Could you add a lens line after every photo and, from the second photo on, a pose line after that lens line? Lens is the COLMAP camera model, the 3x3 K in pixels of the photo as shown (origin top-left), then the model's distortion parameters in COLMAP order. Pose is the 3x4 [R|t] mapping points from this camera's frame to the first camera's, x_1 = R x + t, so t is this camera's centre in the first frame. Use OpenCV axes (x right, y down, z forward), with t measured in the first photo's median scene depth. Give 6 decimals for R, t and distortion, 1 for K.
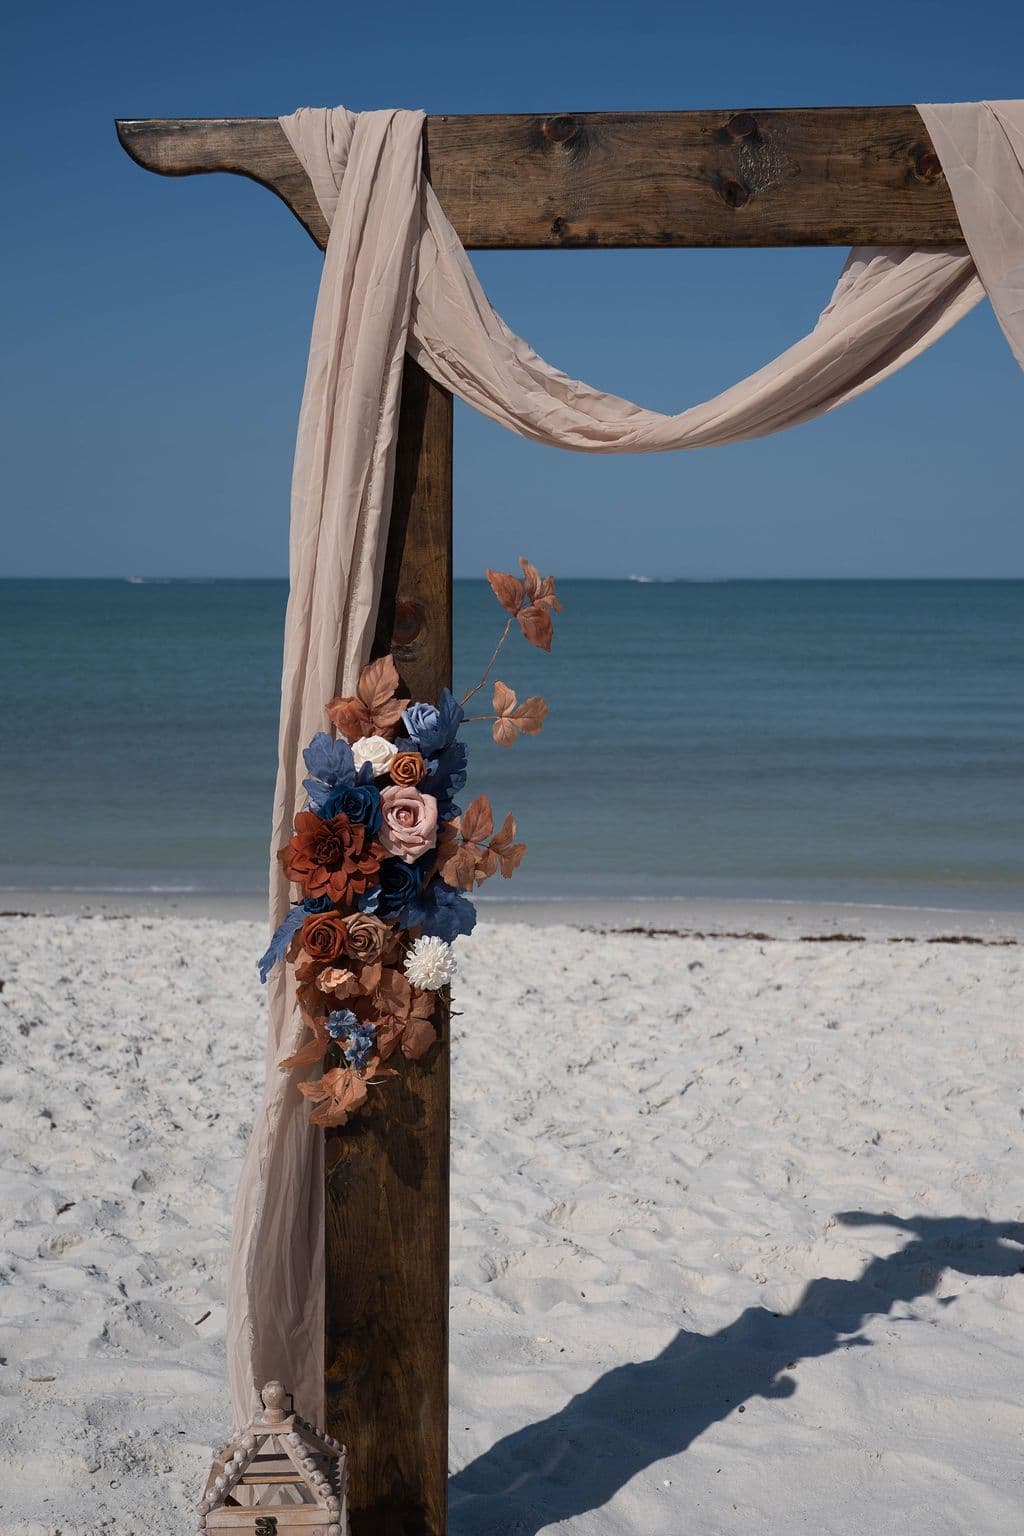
lens RADIAL K [[2410.2, 0, 508.7], [0, 2410.2, 819.1], [0, 0, 1]] dist [0.035766, 0.051620]
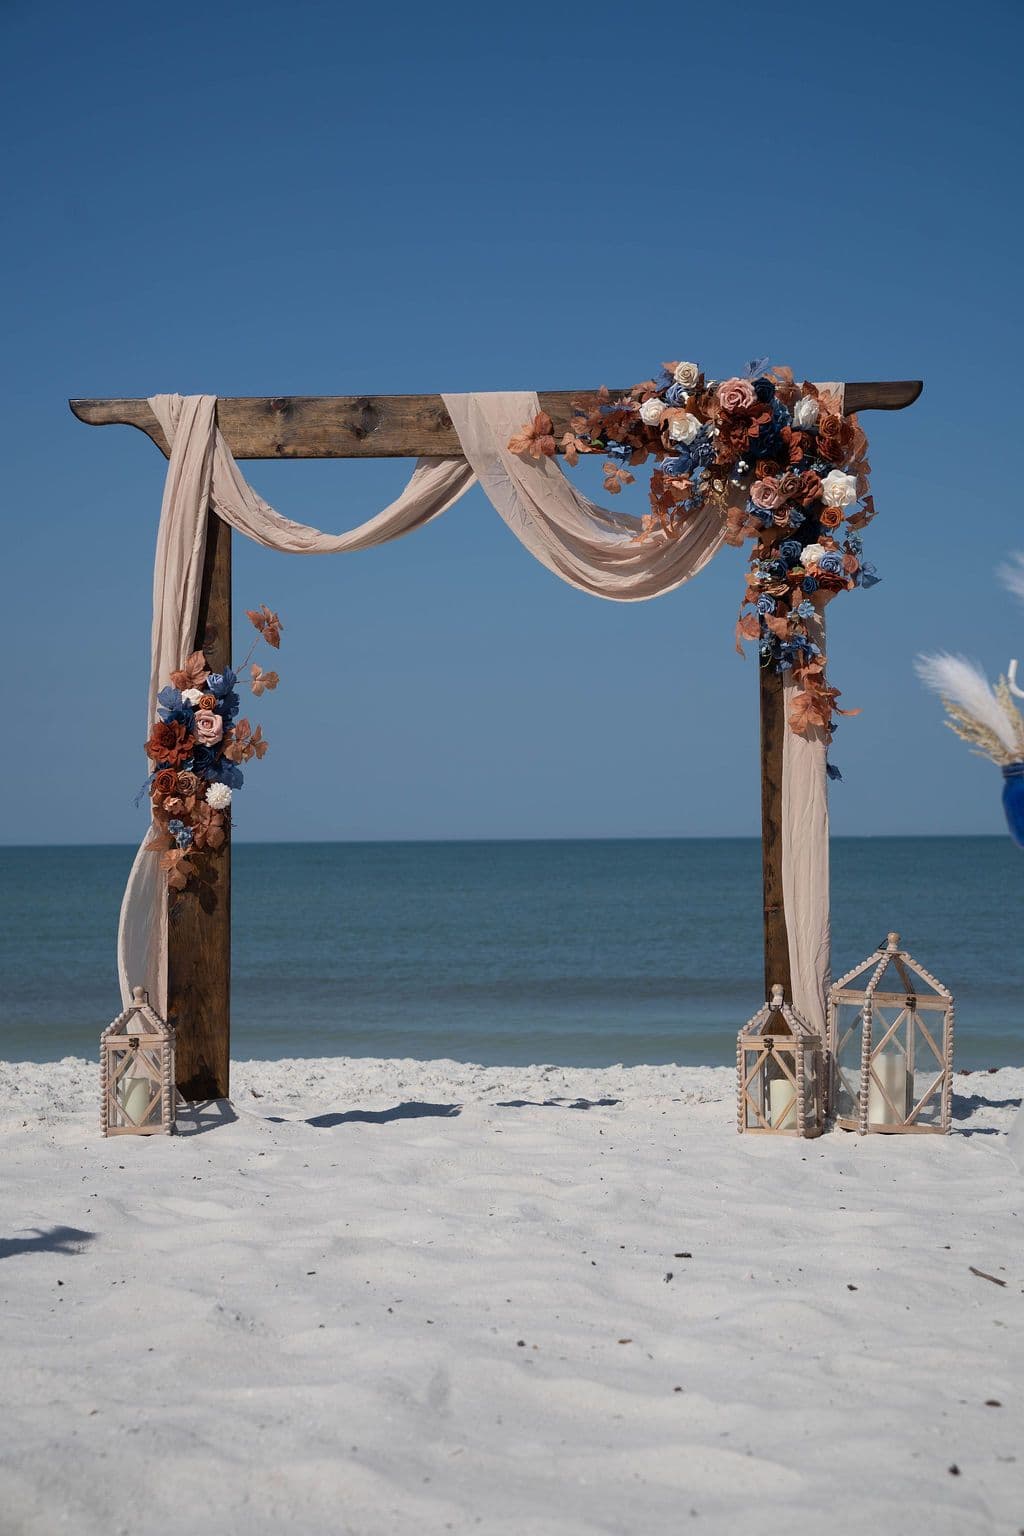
lens RADIAL K [[2522.6, 0, 525.5], [0, 2522.6, 733.4], [0, 0, 1]] dist [0.219916, 0.081407]
pose [[0.999347, -0.008002, 0.035236, 0.155563], [0.013216, 0.988551, -0.150309, 0.340191], [-0.033630, 0.150676, 0.988011, -1.172959]]
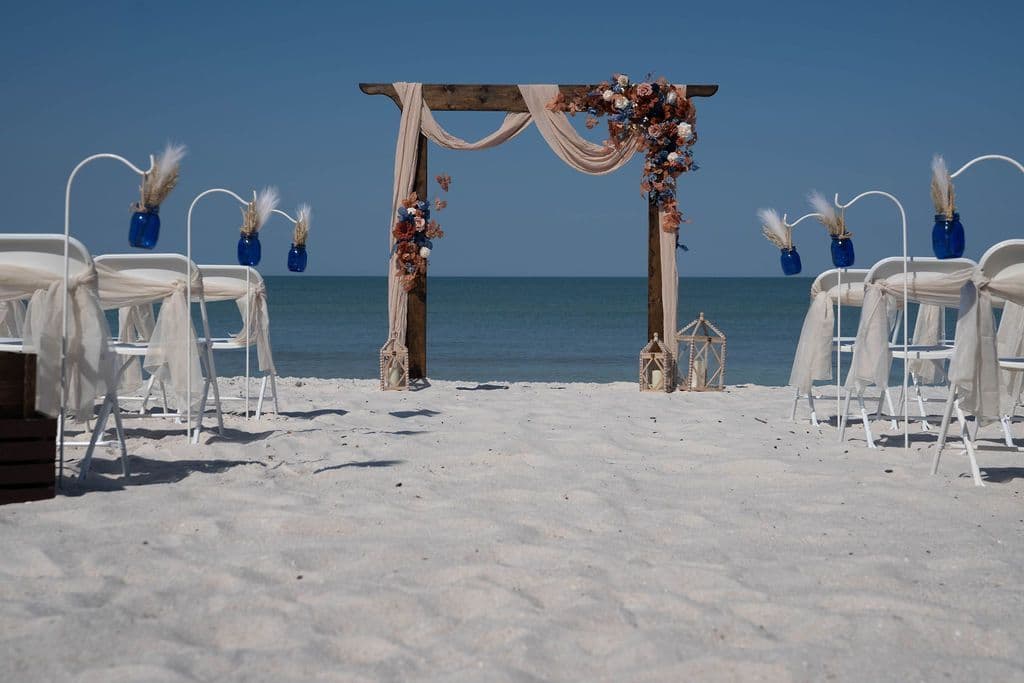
lens RADIAL K [[1441.8, 0, 512.0], [0, 1441.8, 341.5], [0, 0, 1]] dist [0.115399, 0.081230]
pose [[0.993992, -0.000568, 0.109449, -0.177918], [0.007637, 0.997909, -0.064182, 0.438098], [-0.109184, 0.064633, 0.991918, -1.970874]]
